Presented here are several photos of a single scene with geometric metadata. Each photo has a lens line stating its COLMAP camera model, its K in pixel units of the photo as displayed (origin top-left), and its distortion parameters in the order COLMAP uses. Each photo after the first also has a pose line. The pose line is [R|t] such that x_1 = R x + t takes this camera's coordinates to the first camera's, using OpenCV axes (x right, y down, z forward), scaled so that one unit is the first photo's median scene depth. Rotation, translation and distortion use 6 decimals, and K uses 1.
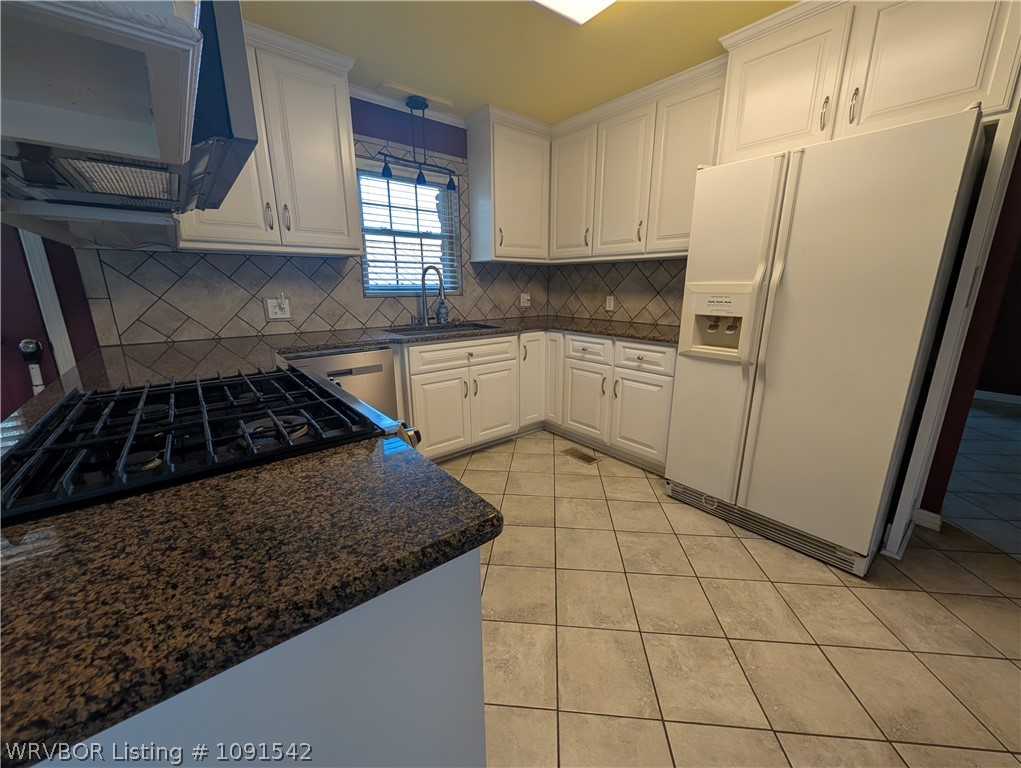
lens RADIAL K [[394.1, 0, 510.5], [0, 394.1, 384.0], [0, 0, 1]] dist [-0.000011, -0.000173]
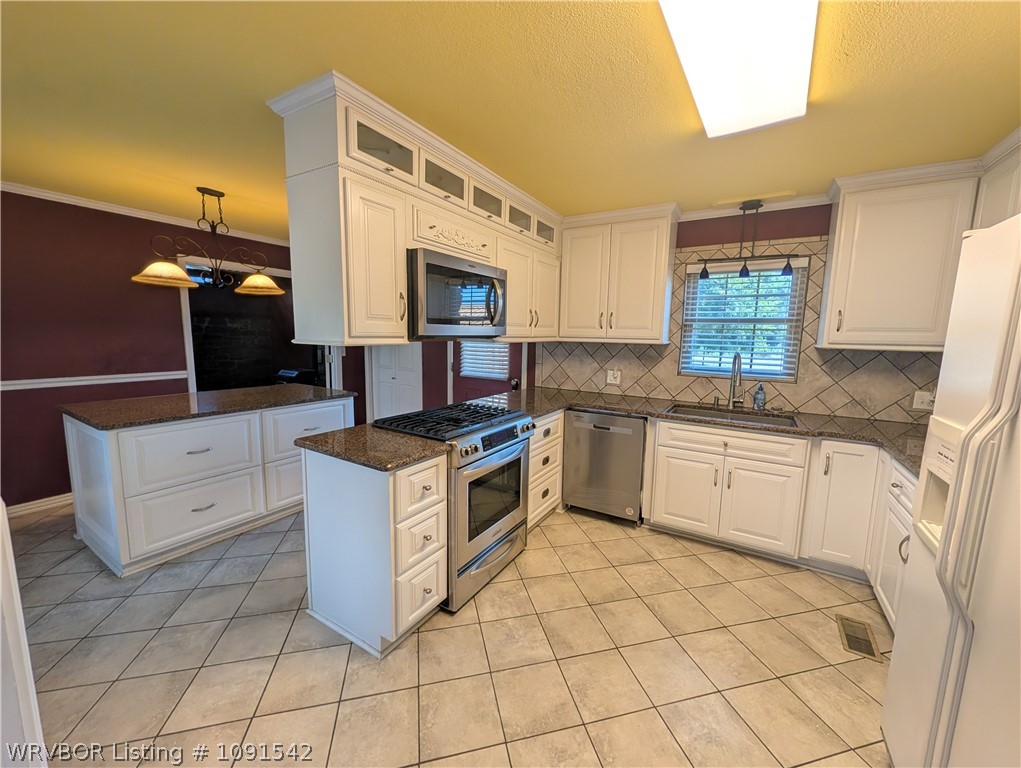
lens RADIAL K [[392.1, 0, 514.1], [0, 392.1, 384.5], [0, 0, 1]] dist [0.000996, -0.000381]
pose [[0.333708, 0.128662, -0.933855, 0.559723], [-0.252734, 0.966586, 0.042859, -0.115781], [0.908166, 0.221714, 0.355075, 0.134369]]
